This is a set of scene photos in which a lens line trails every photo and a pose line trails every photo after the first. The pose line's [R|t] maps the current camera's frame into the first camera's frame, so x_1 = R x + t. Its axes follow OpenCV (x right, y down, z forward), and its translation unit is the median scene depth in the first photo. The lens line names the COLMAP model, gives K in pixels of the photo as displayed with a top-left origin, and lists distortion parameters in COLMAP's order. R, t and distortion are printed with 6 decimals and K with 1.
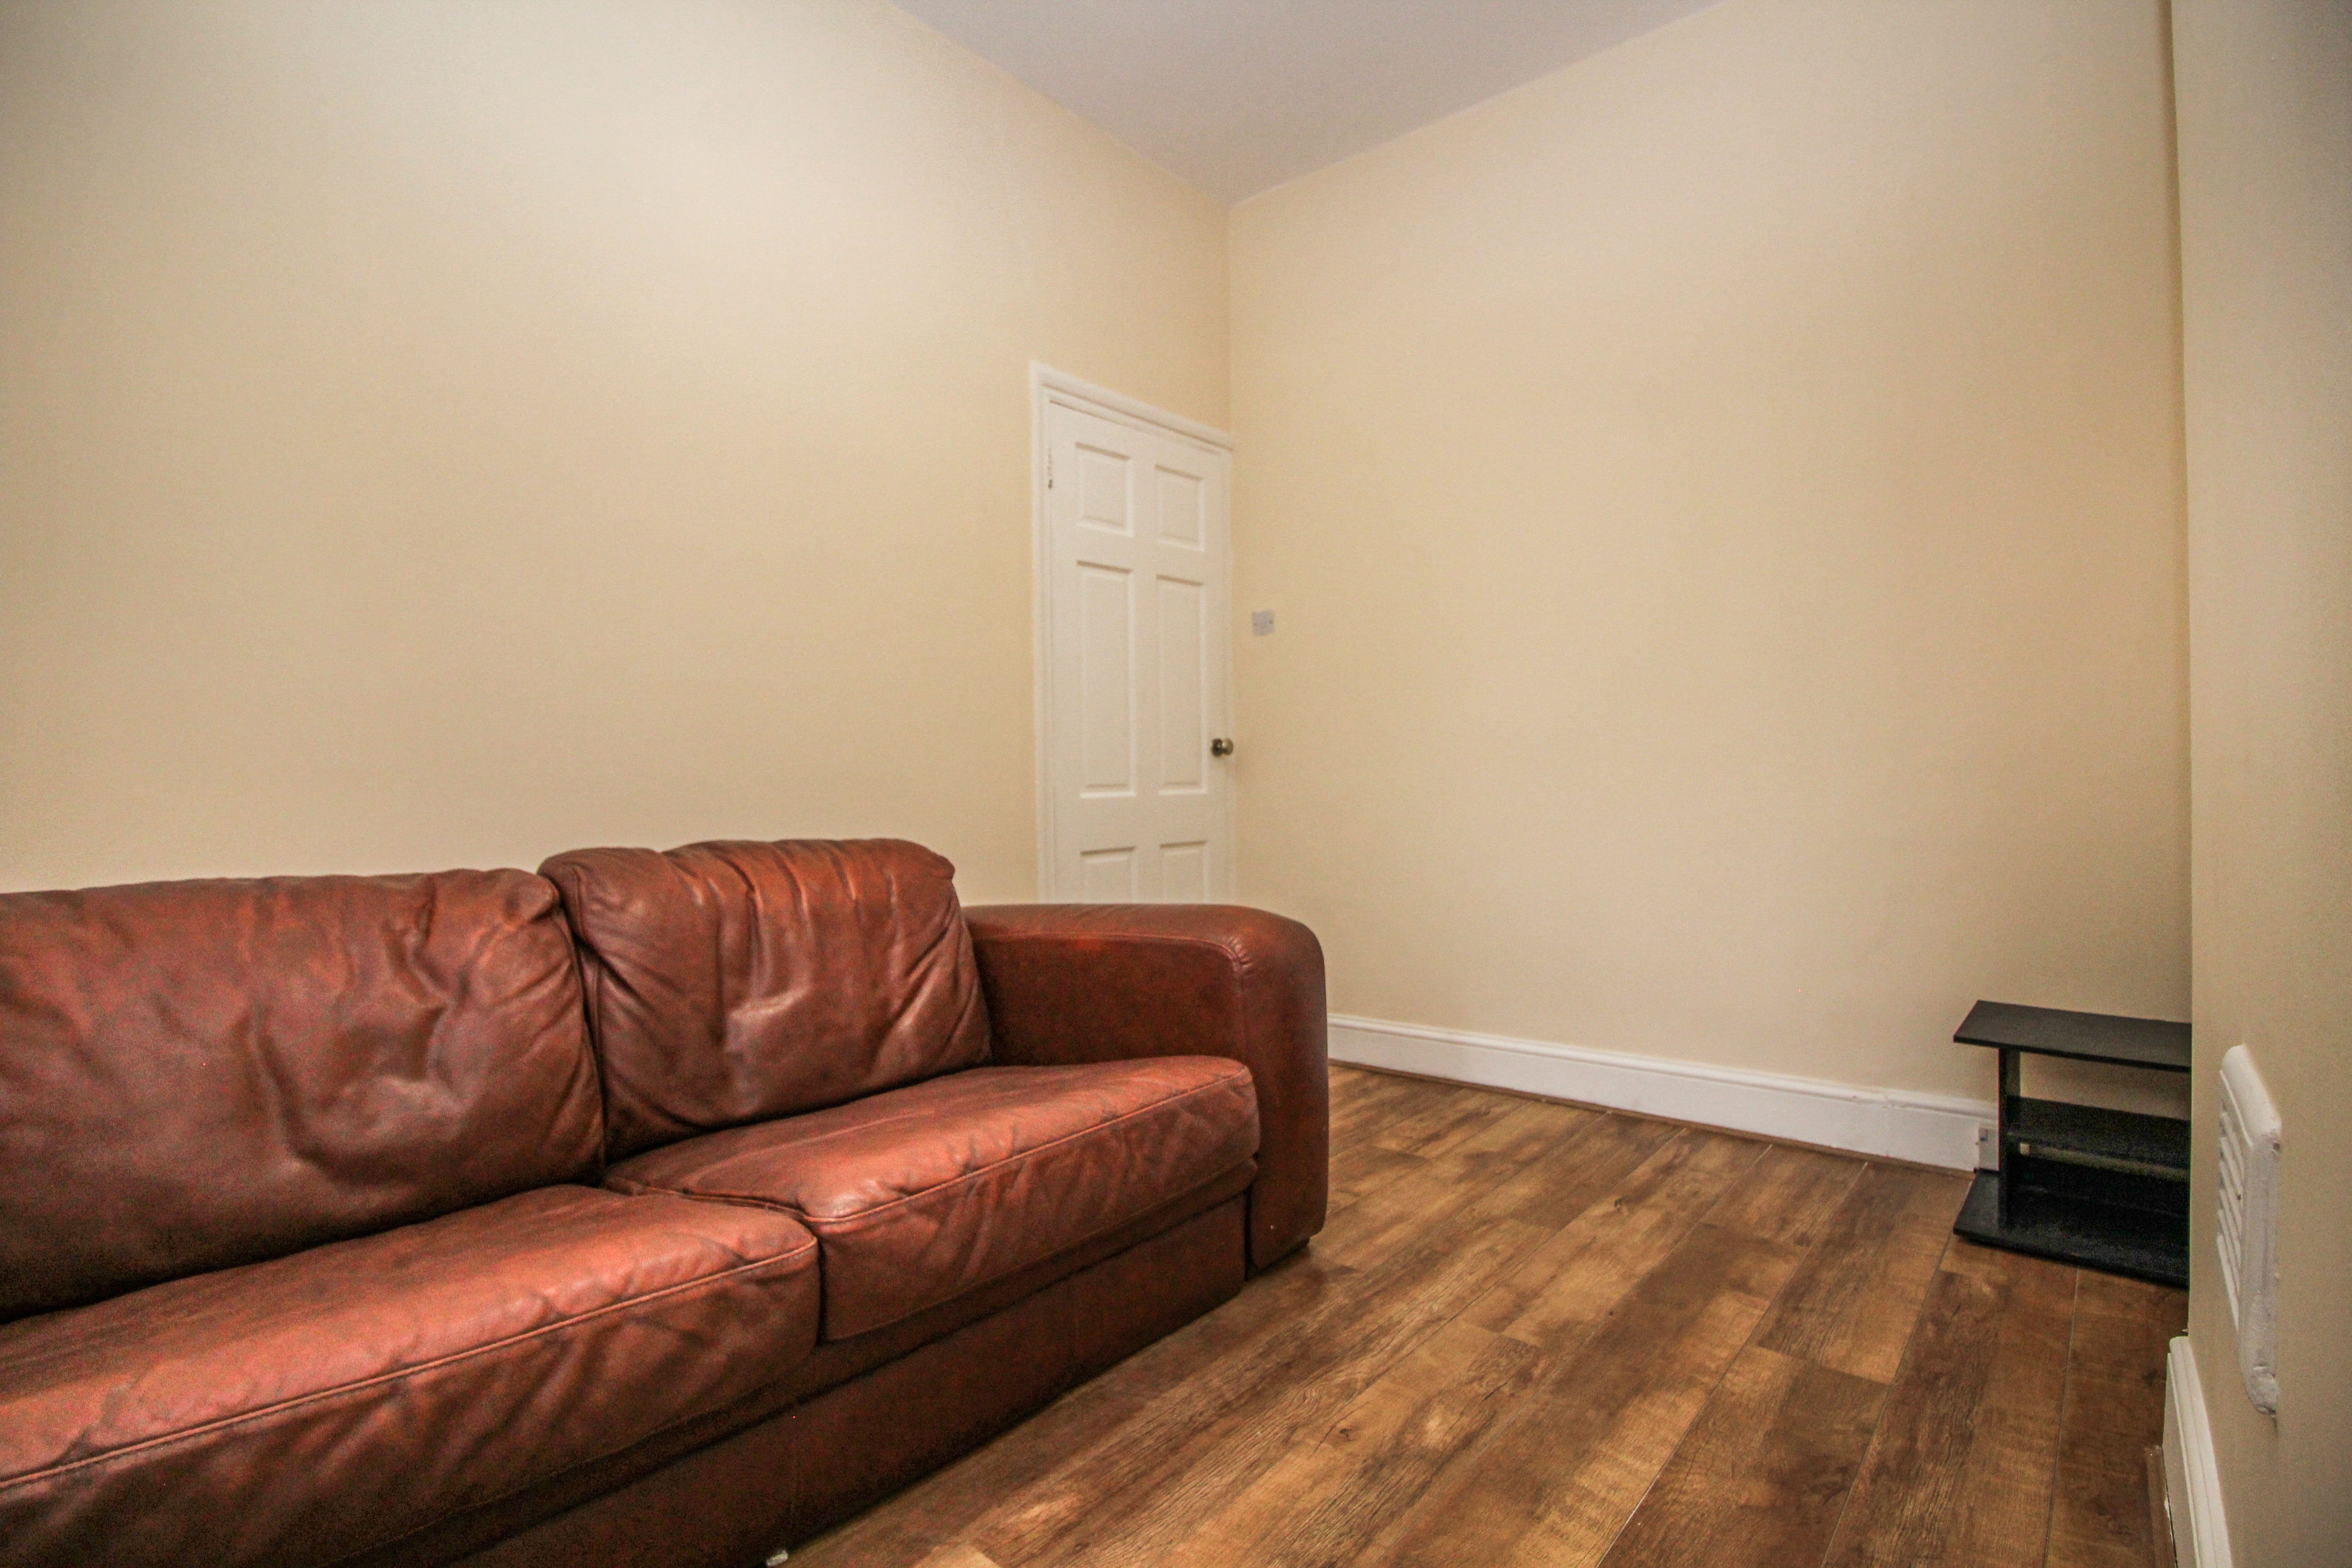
lens RADIAL K [[1090.2, 0, 1166.9], [0, 1090.2, 772.6], [0, 0, 1]] dist [-0.014640, -0.001504]
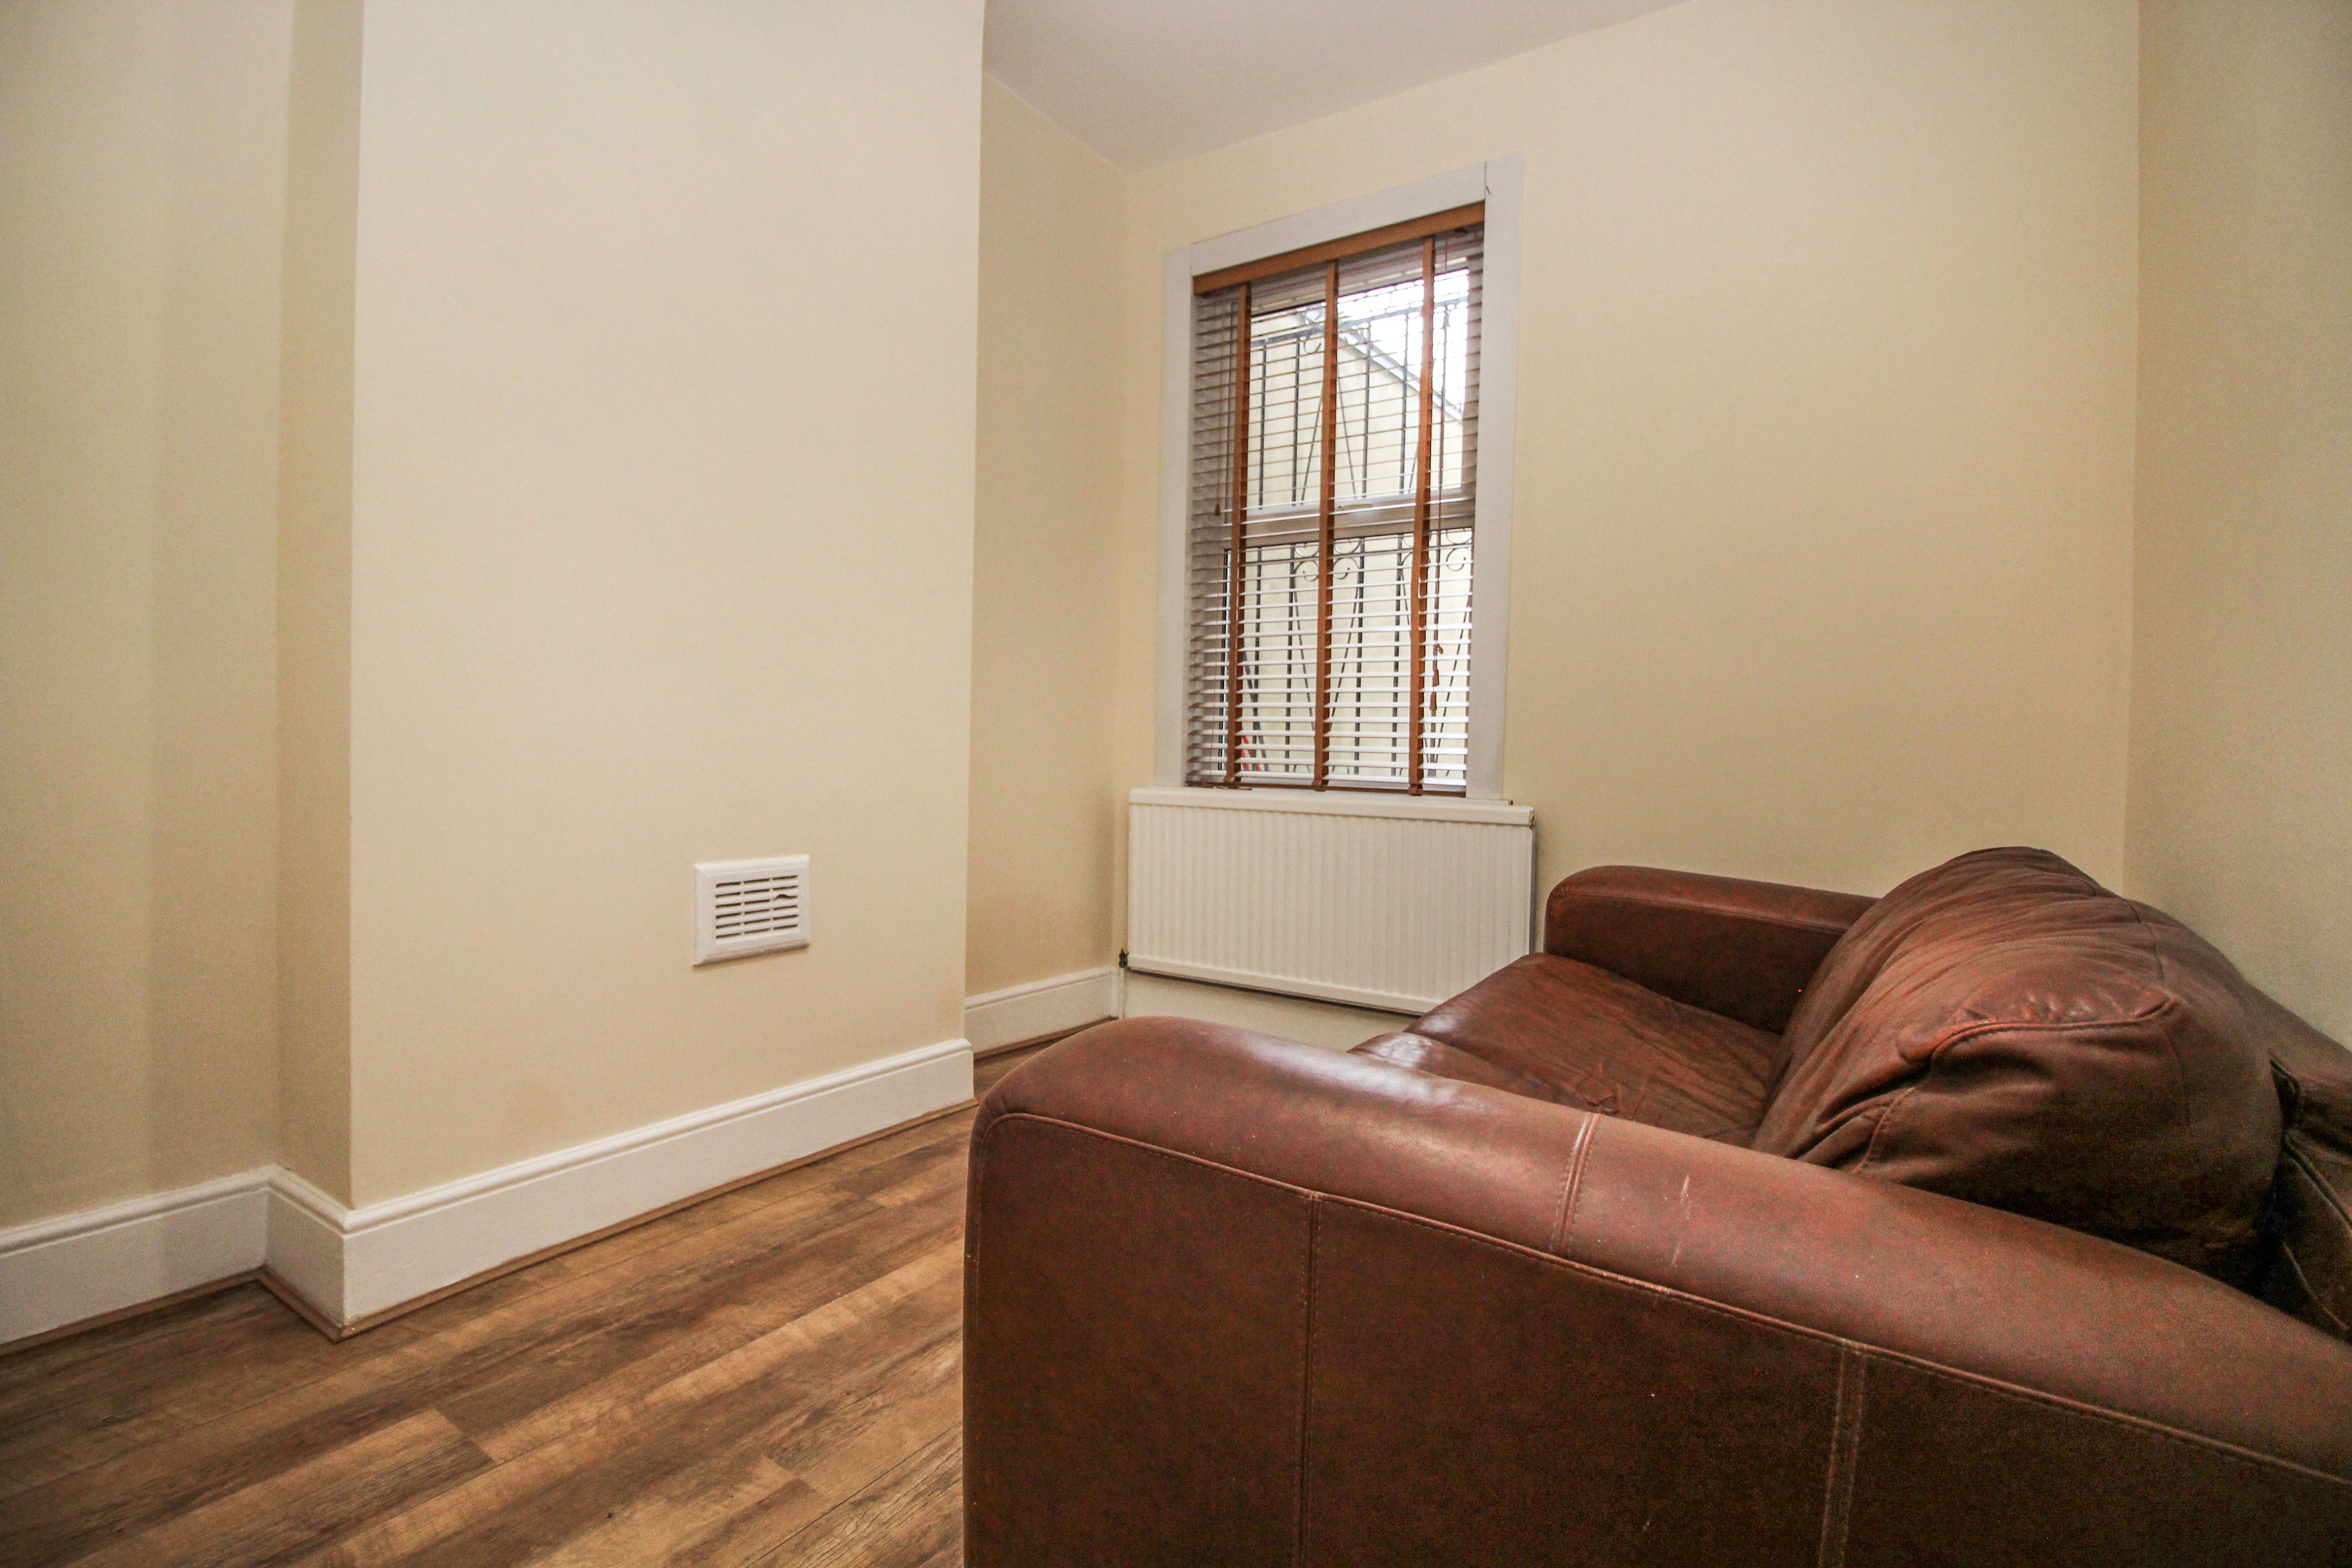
lens RADIAL K [[1090.2, 0, 1166.9], [0, 1090.2, 772.6], [0, 0, 1]] dist [-0.014640, -0.001504]
pose [[-0.992635, -0.008997, -0.120810, 0.152516], [-0.011930, 0.999651, 0.023578, -0.012359], [0.120556, 0.024845, -0.992396, 1.935336]]
